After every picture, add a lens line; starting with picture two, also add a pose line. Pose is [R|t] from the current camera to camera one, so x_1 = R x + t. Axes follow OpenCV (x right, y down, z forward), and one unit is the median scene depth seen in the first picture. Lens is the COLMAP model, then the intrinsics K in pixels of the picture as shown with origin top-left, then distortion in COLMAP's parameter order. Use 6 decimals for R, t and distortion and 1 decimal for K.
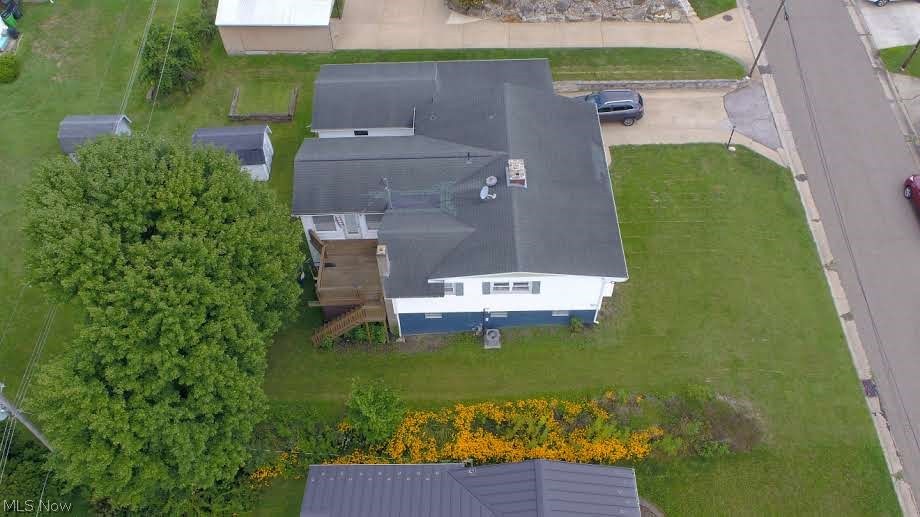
lens RADIAL K [[749.5, 0, 467.4], [0, 749.5, 252.6], [0, 0, 1]] dist [0.006530, 0.006407]
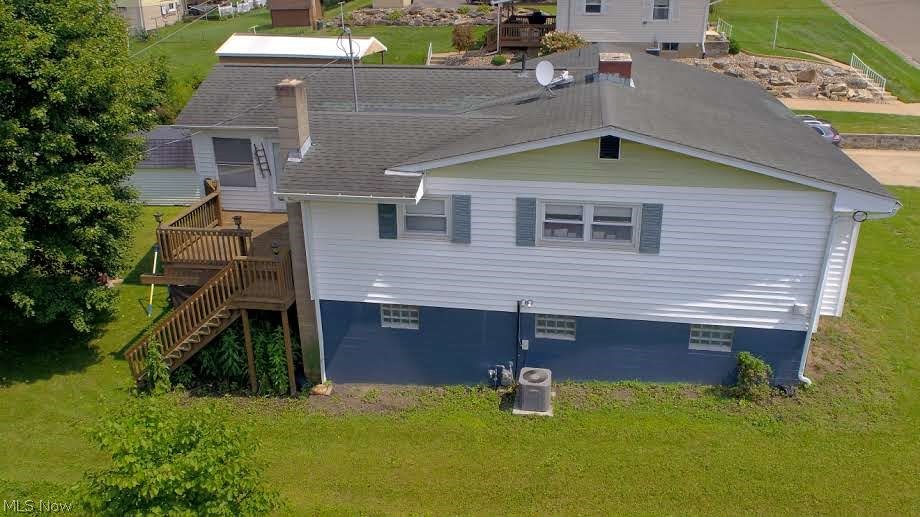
lens RADIAL K [[749.5, 0, 458.9], [0, 749.5, 257.8], [0, 0, 1]] dist [0.006530, 0.006407]
pose [[0.983935, 0.074284, -0.162337, 0.053162], [-0.141740, 0.877907, -0.457372, 0.238839], [0.108541, 0.473034, 0.874333, 0.602944]]
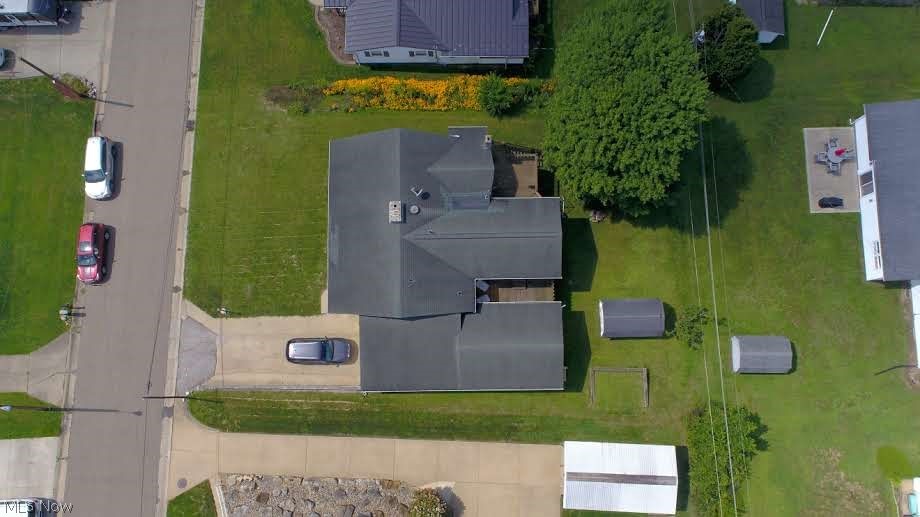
lens RADIAL K [[749.5, 0, 461.2], [0, 749.5, 255.9], [0, 0, 1]] dist [0.006530, 0.006407]
pose [[-0.998853, 0.004555, 0.047665, -0.117316], [0.031186, -0.693492, 0.719789, -1.123772], [0.036335, 0.720450, 0.692554, 0.103717]]
